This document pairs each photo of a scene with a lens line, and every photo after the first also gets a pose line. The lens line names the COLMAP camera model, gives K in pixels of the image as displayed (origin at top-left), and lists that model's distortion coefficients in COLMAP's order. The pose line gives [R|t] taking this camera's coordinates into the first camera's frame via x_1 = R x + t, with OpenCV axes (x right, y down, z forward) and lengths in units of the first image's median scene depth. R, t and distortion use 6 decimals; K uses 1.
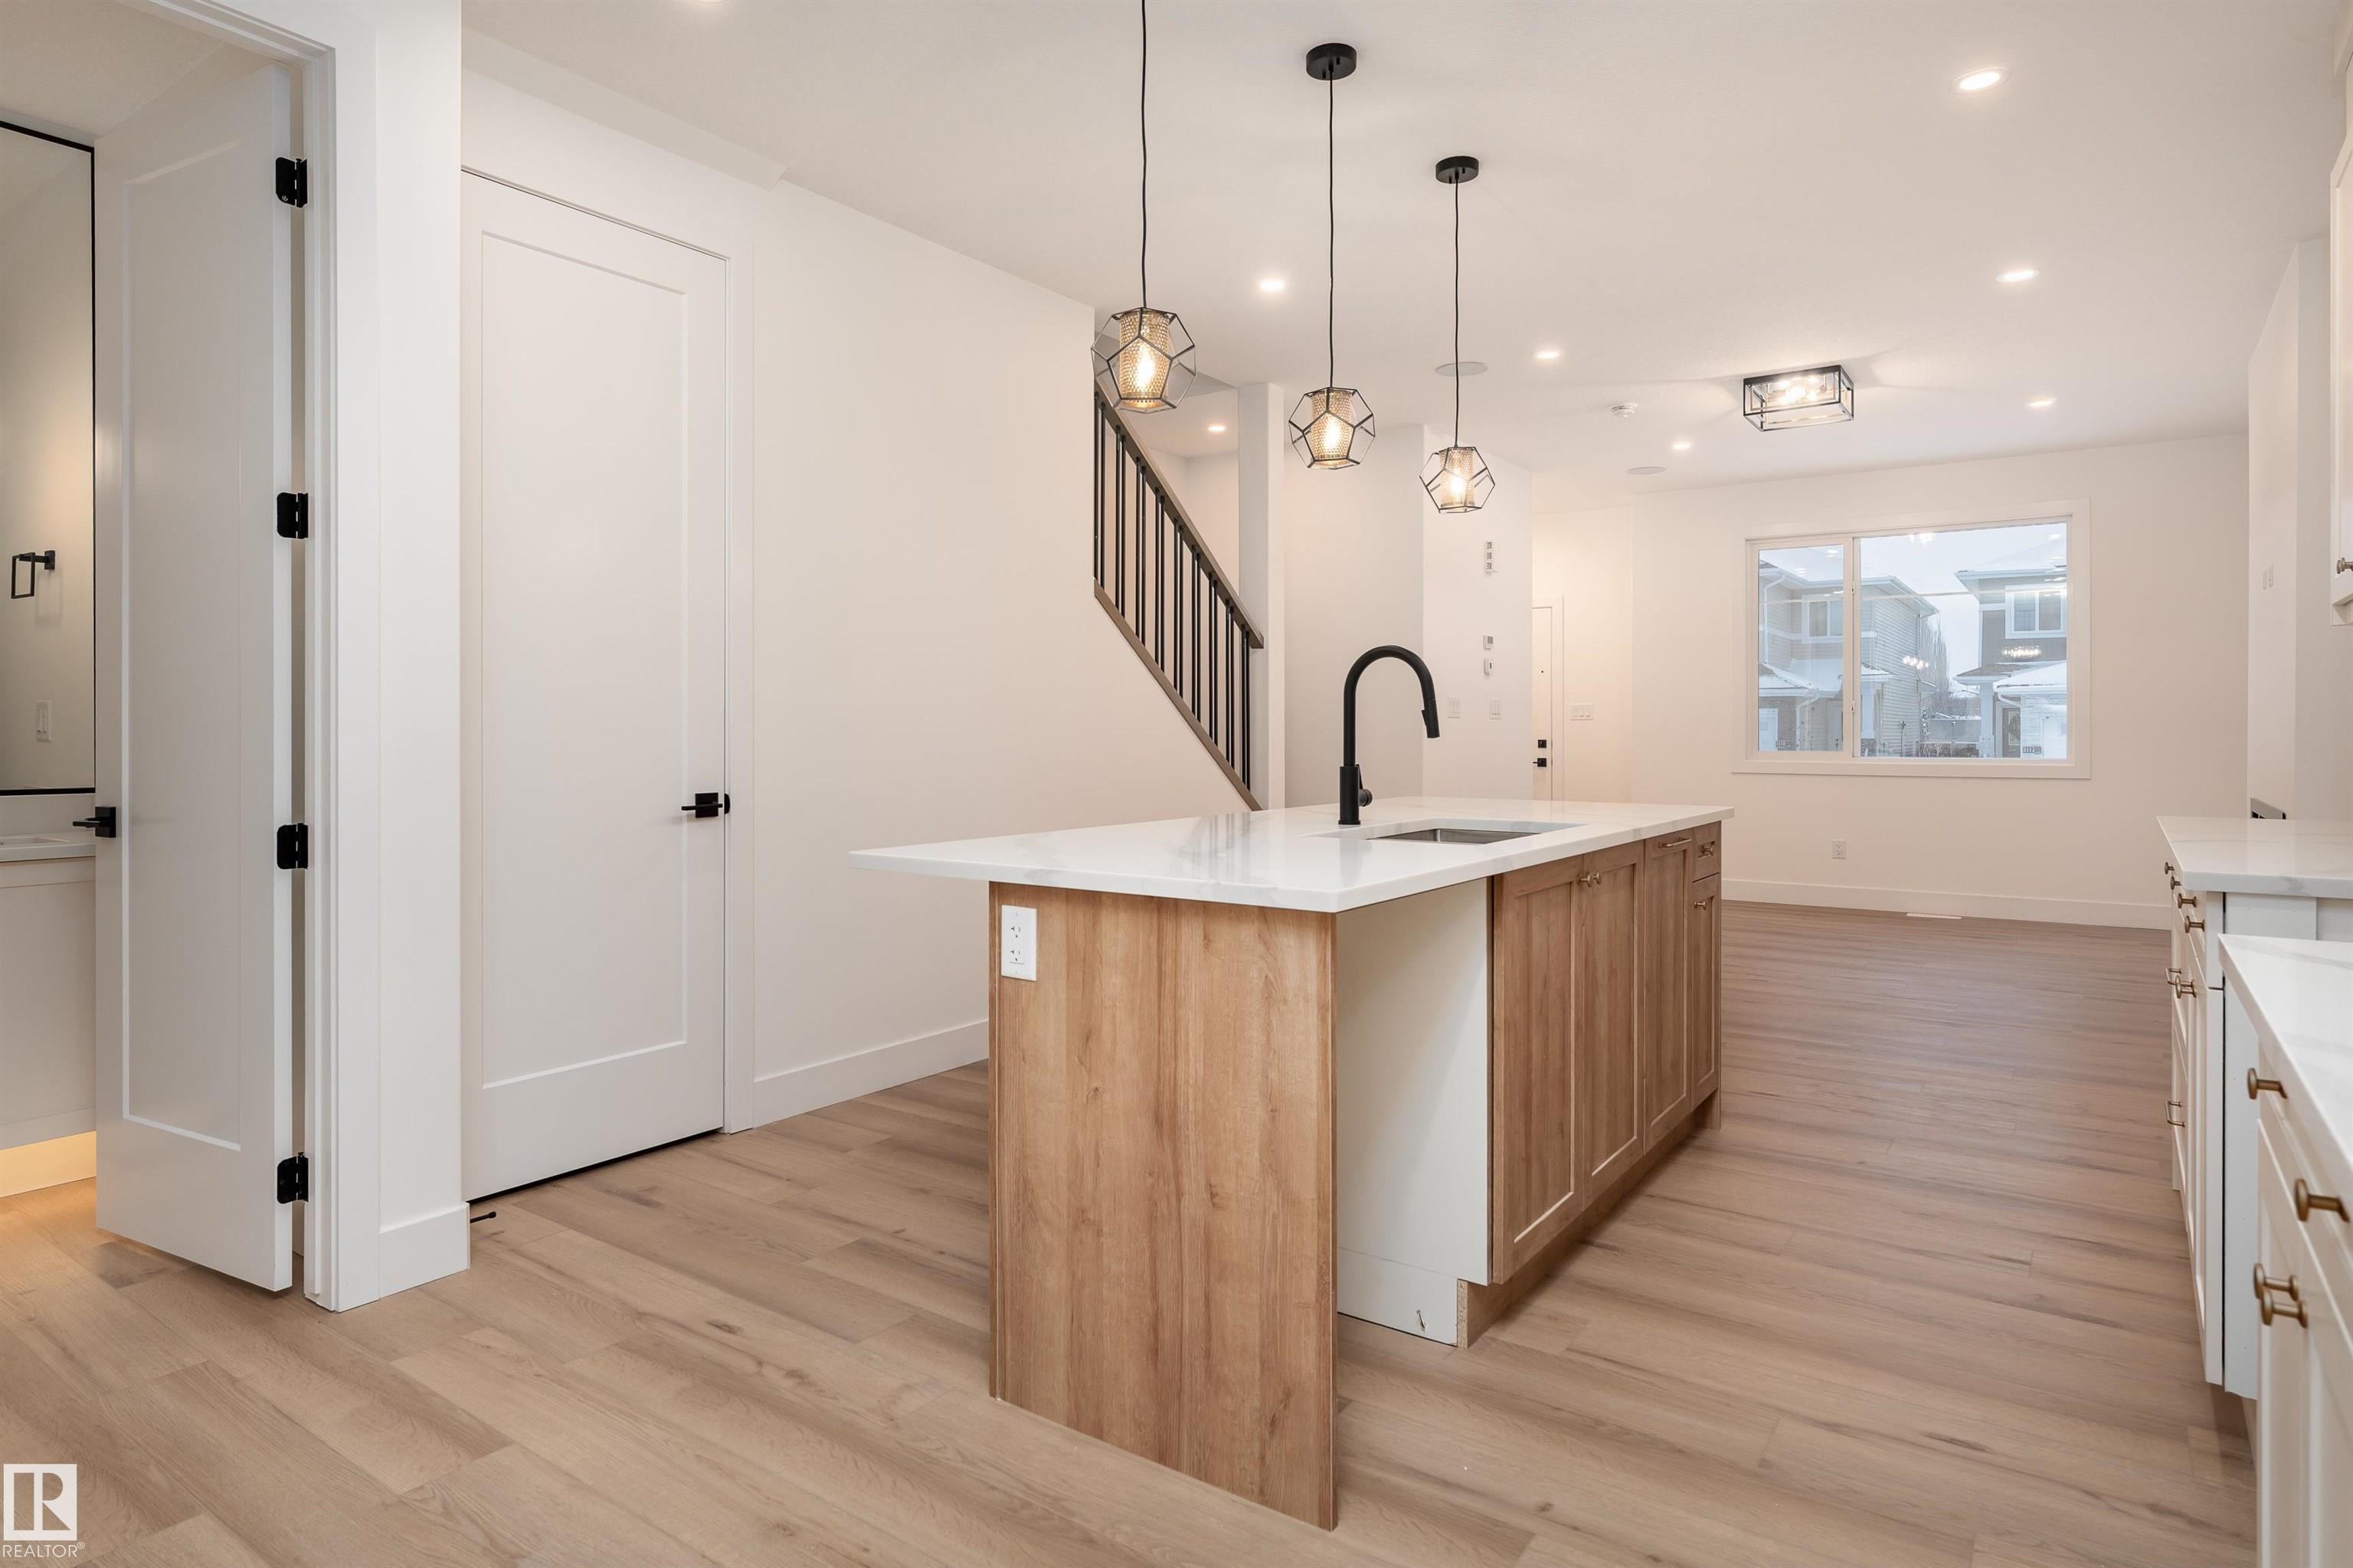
lens RADIAL K [[1285.0, 0, 1162.6], [0, 1285.0, 765.1], [0, 0, 1]] dist [-0.000393, -0.002934]
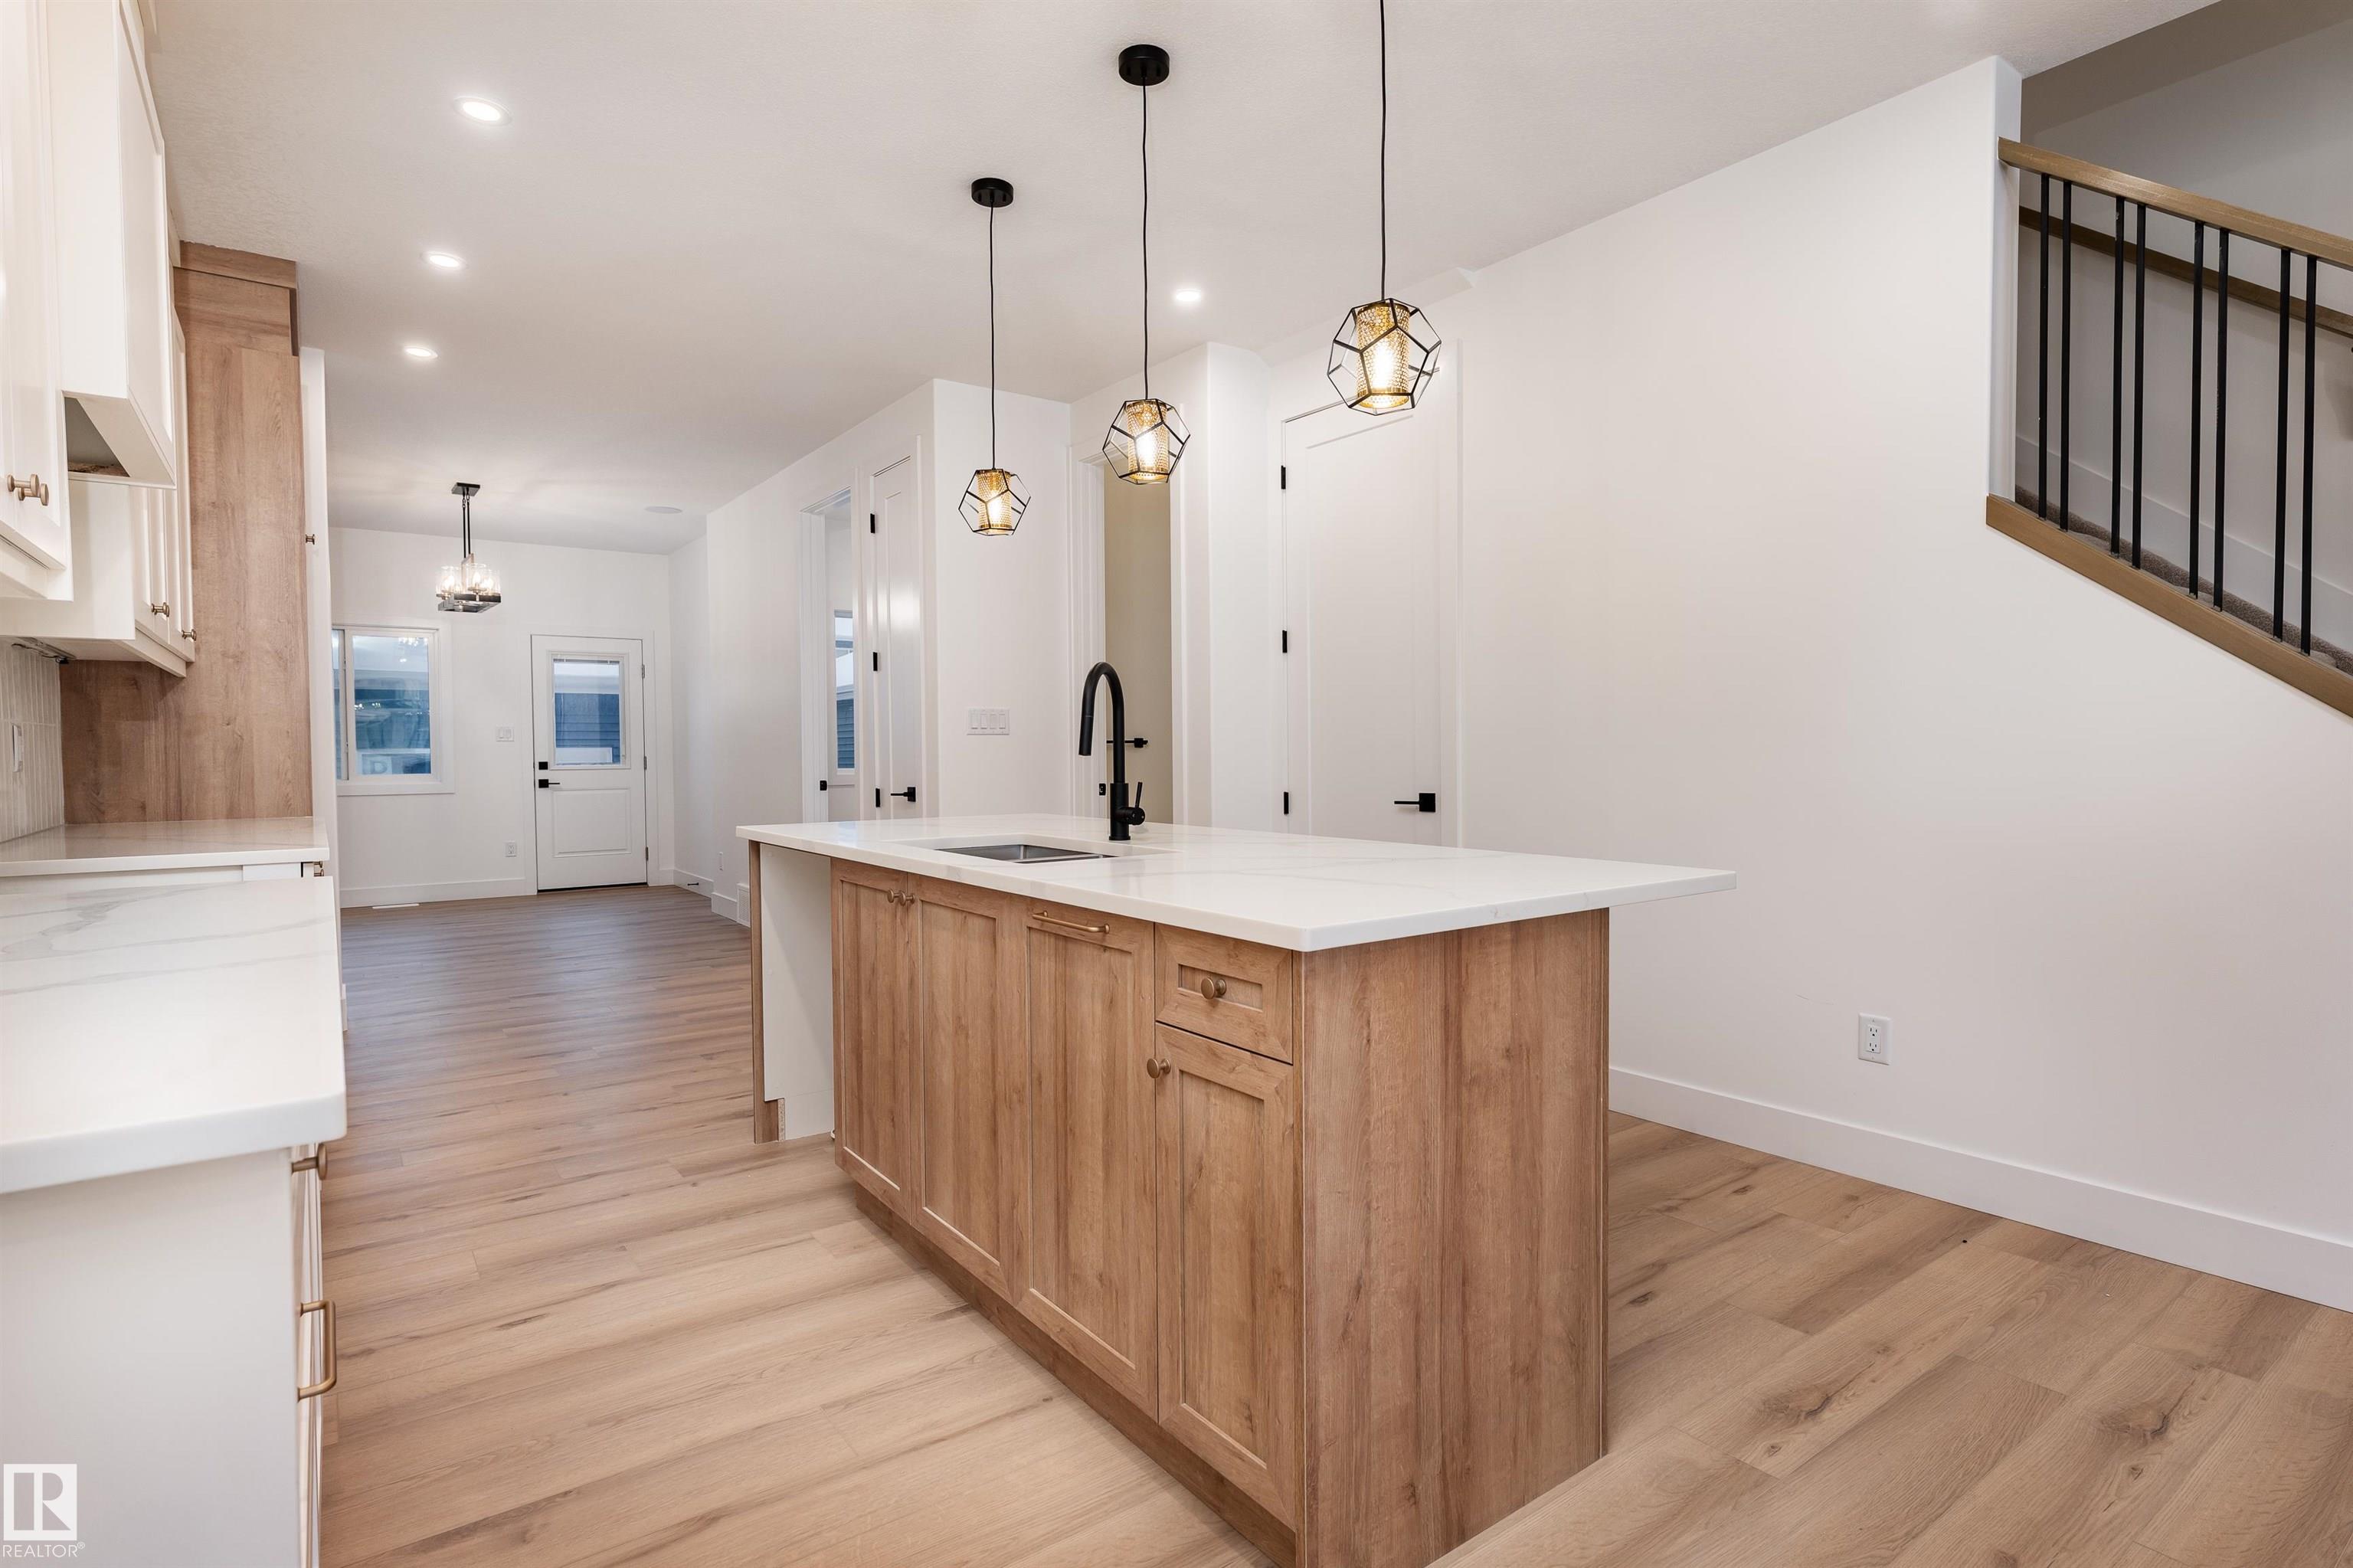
lens RADIAL K [[1170.6, 0, 1173.1], [0, 1170.6, 778.4], [0, 0, 1]] dist [0.000623, 0.000494]
pose [[-0.303533, 0.028966, -0.952381, 1.445210], [-0.015468, 0.999256, 0.035322, -0.052482], [0.952695, 0.025453, -0.302859, 1.868106]]
